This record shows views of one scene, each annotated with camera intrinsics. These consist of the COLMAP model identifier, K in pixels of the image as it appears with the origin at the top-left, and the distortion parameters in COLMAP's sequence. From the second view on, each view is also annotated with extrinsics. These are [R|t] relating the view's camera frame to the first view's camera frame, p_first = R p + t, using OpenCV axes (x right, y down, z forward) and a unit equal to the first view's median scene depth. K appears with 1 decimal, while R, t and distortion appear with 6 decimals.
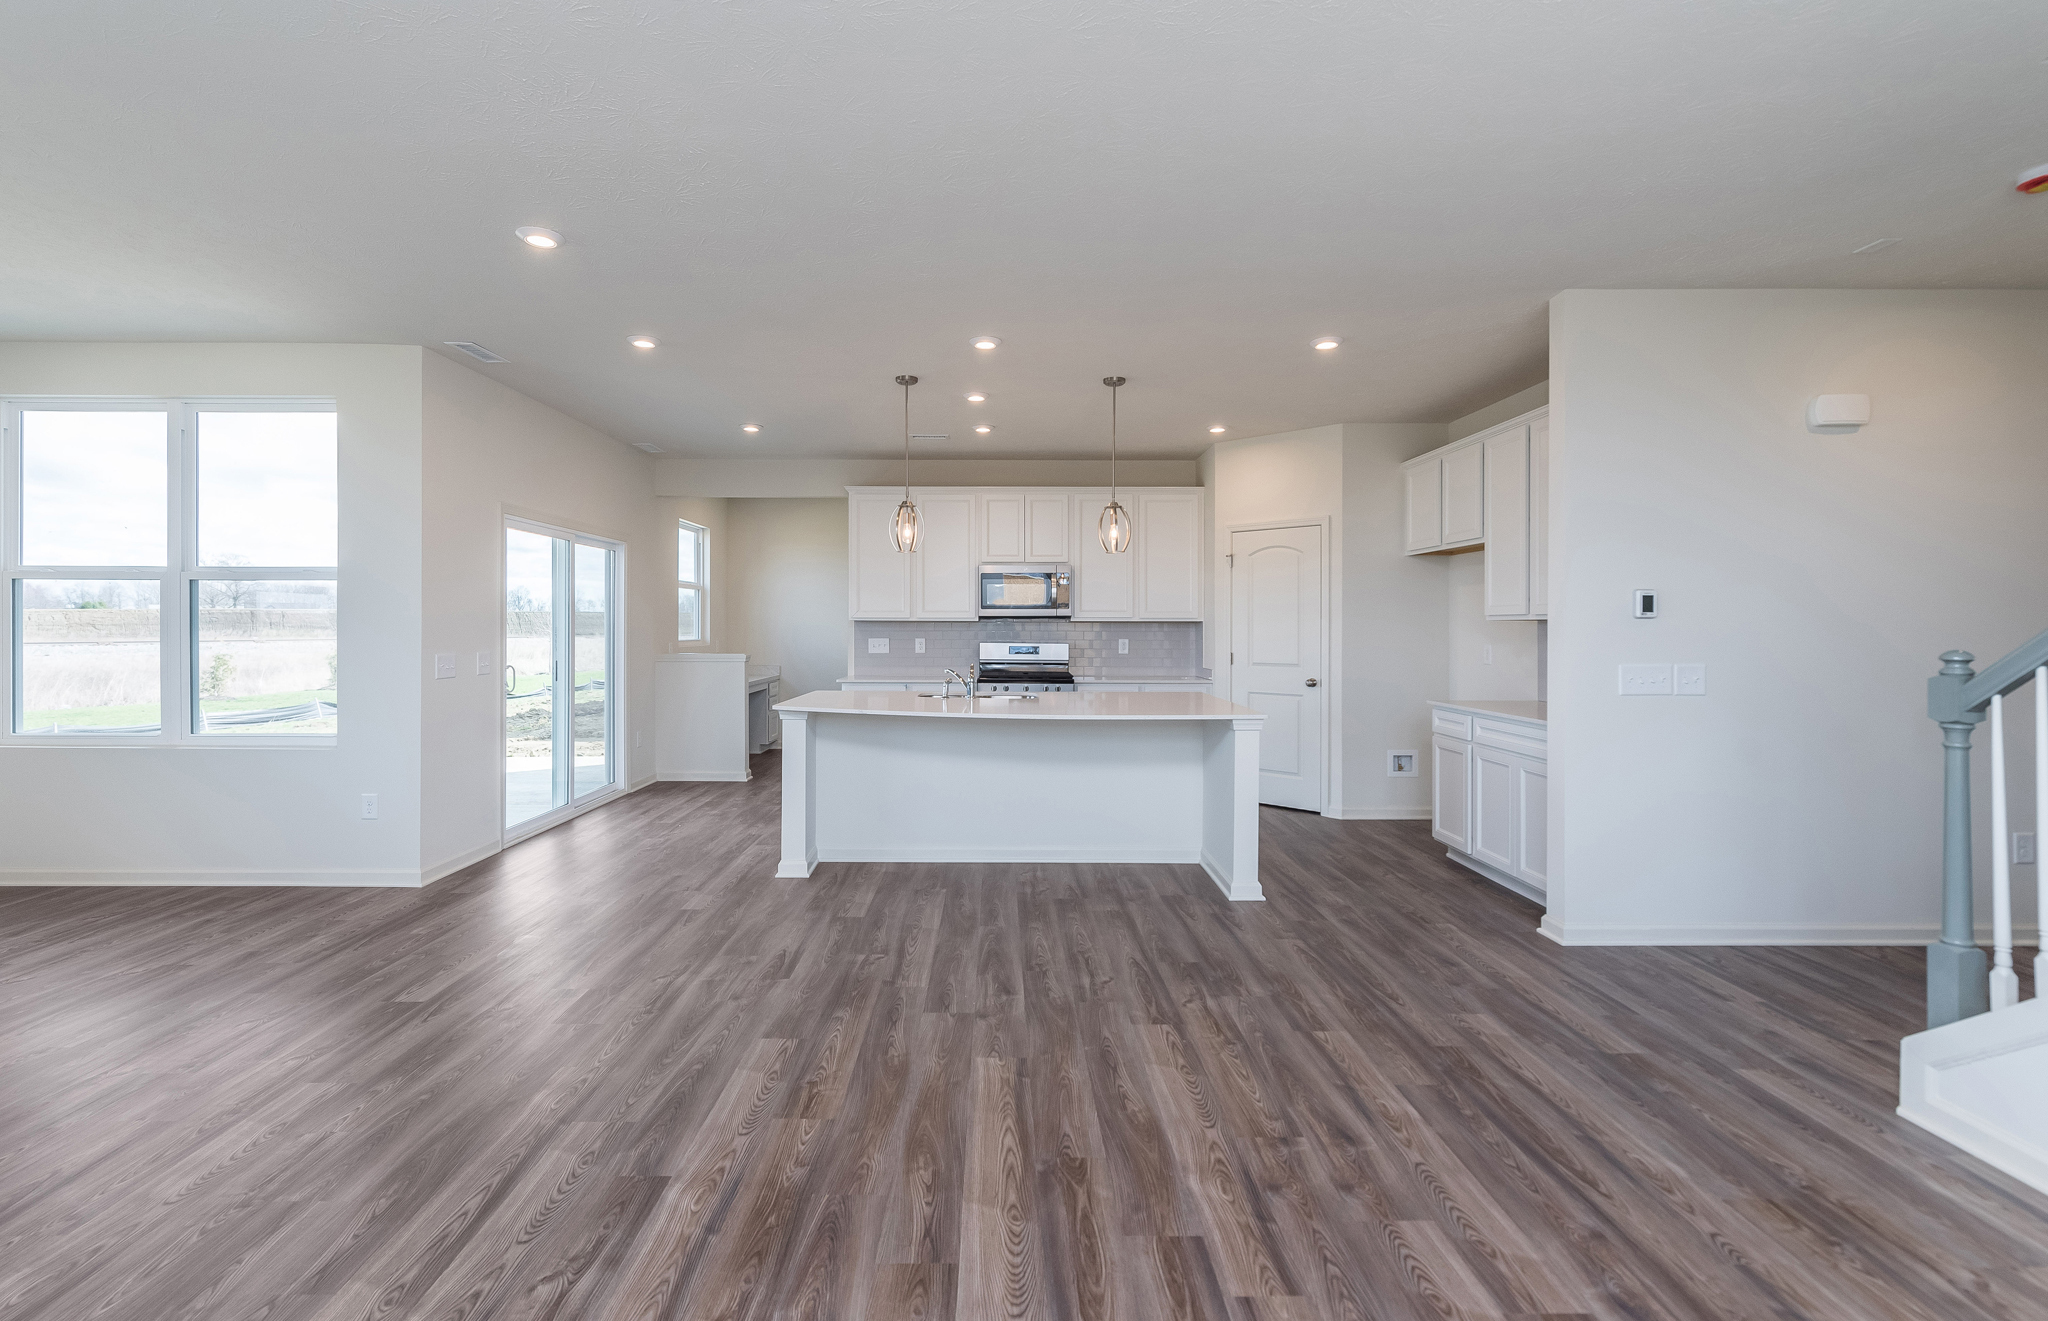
lens RADIAL K [[888.2, 0, 1002.4], [0, 888.2, 634.7], [0, 0, 1]] dist [-0.002359, 0.001135]
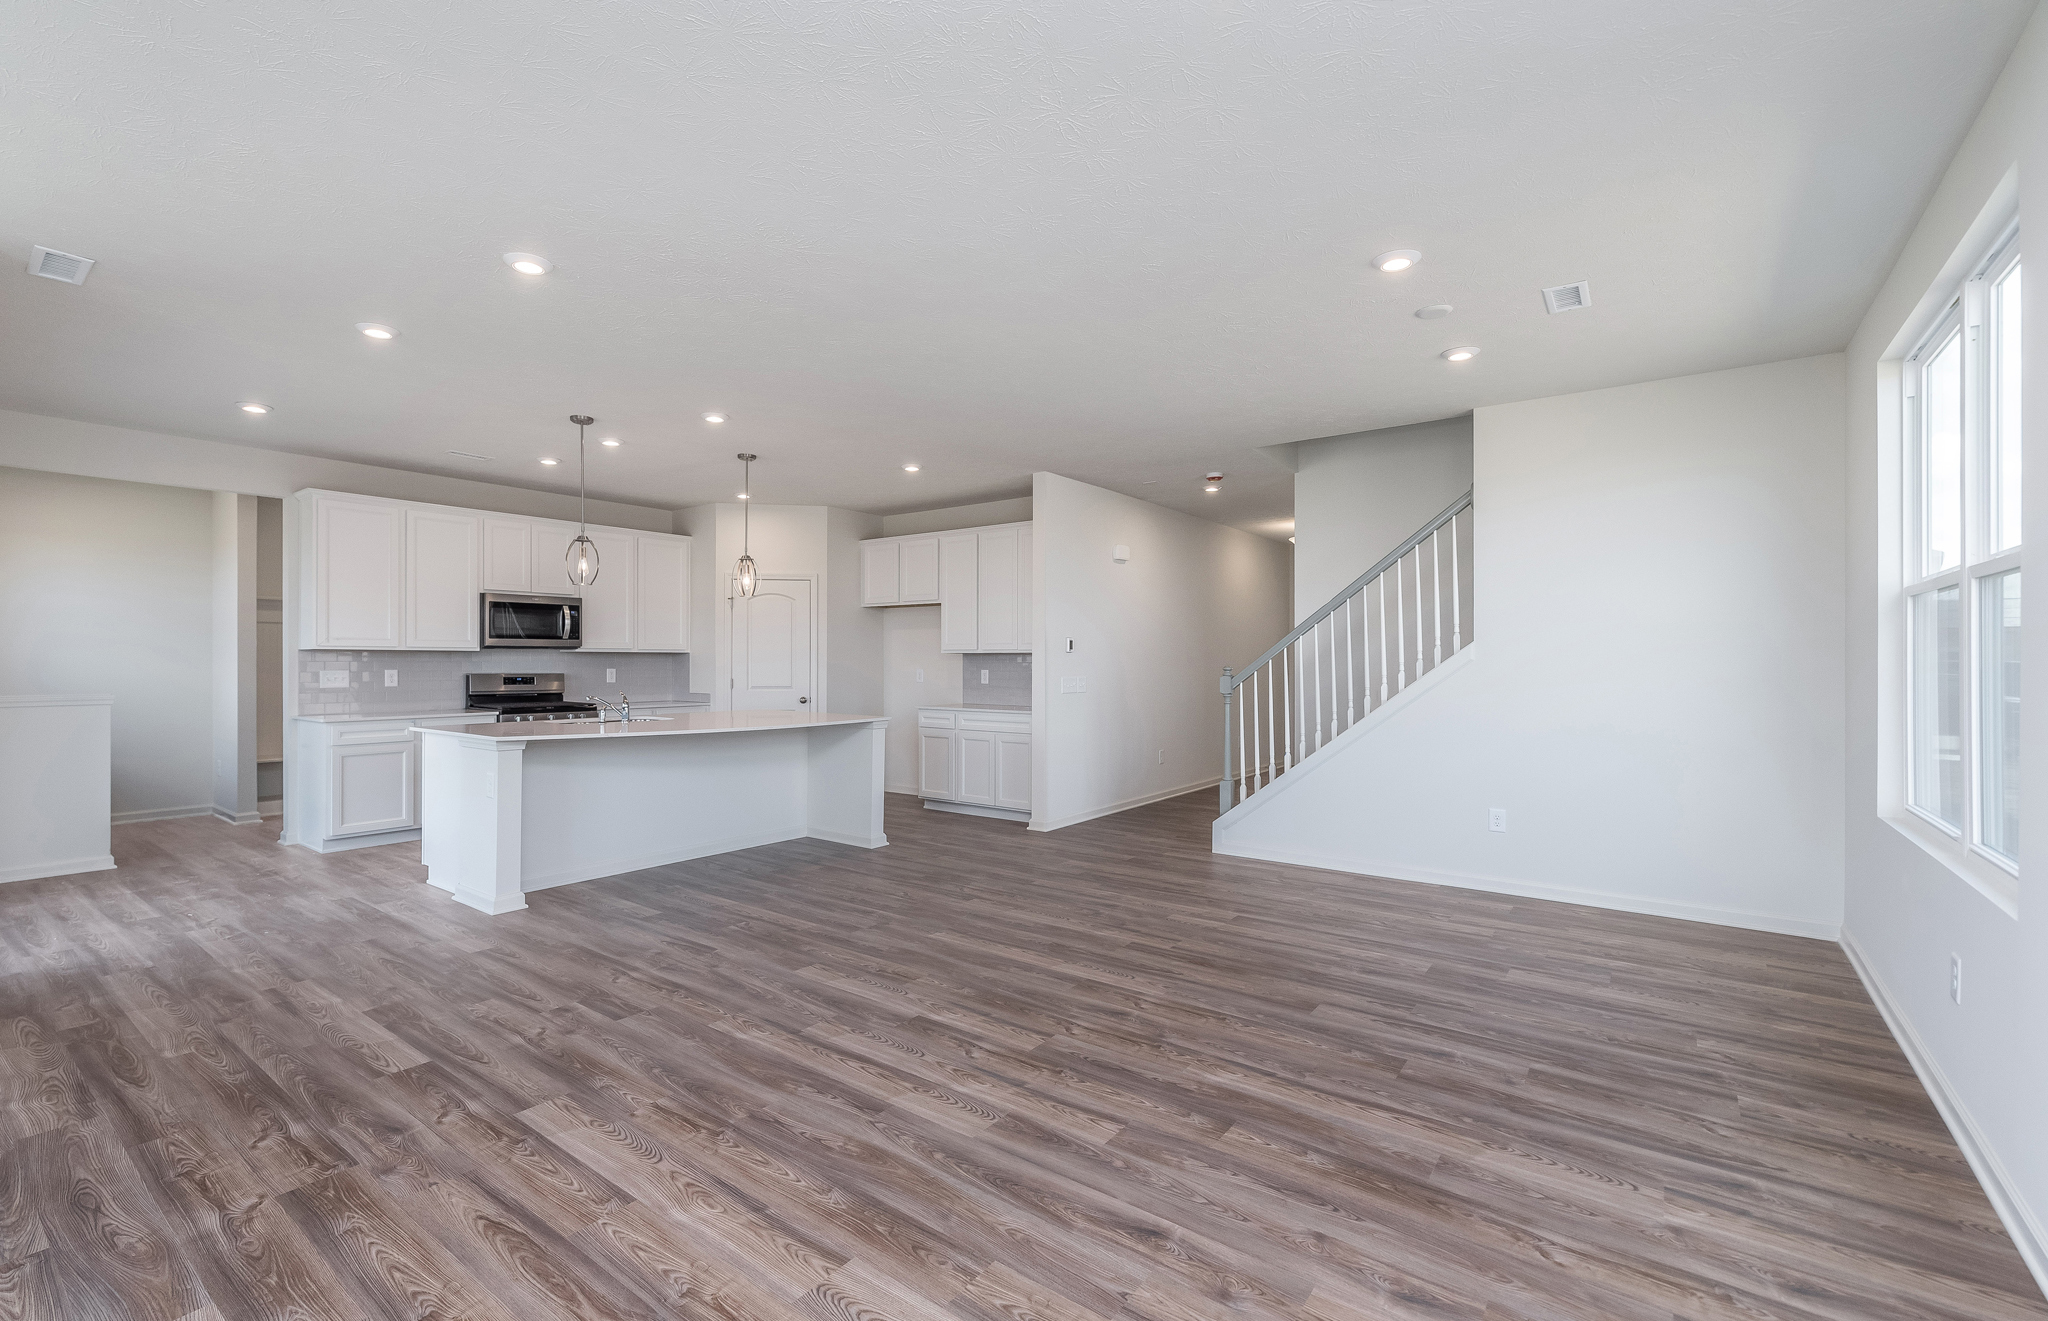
lens RADIAL K [[888.2, 0, 984.5], [0, 888.2, 654.2], [0, 0, 1]] dist [-0.002359, 0.001135]
pose [[0.613990, 0.004645, 0.789301, -0.998329], [0.005912, 0.999928, -0.010483, 0.004862], [-0.789292, 0.011103, 0.613918, -0.021192]]
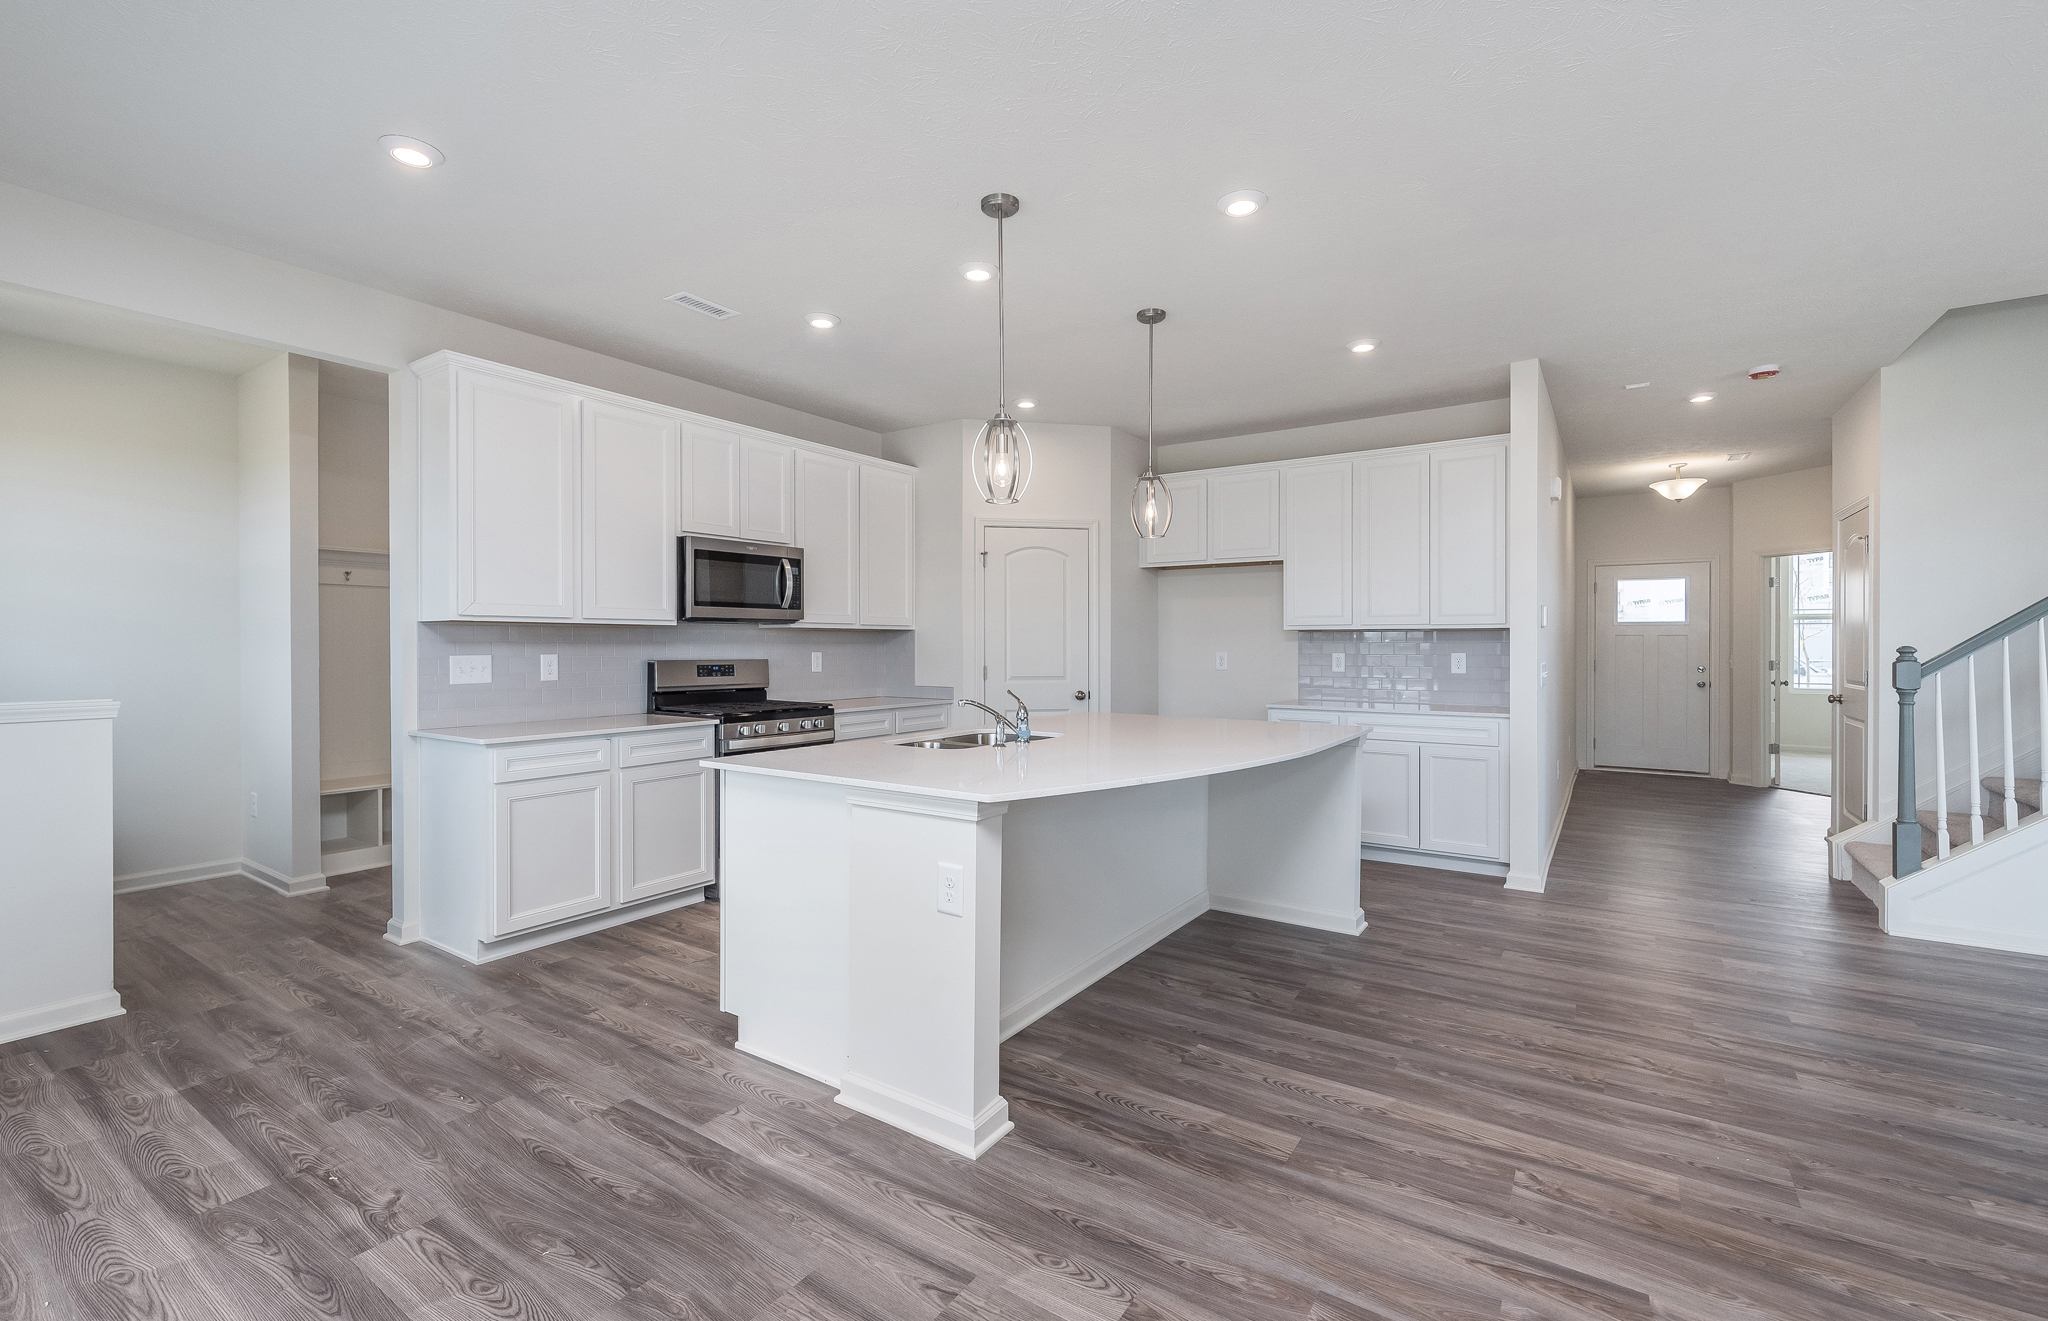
lens RADIAL K [[888.2, 0, 988.6], [0, 888.2, 643.1], [0, 0, 1]] dist [-0.002359, 0.001135]
pose [[0.573424, -0.001864, 0.819257, -0.920577], [0.007204, 0.999970, -0.002767, 0.002422], [-0.819227, 0.007489, 0.573420, 1.048970]]
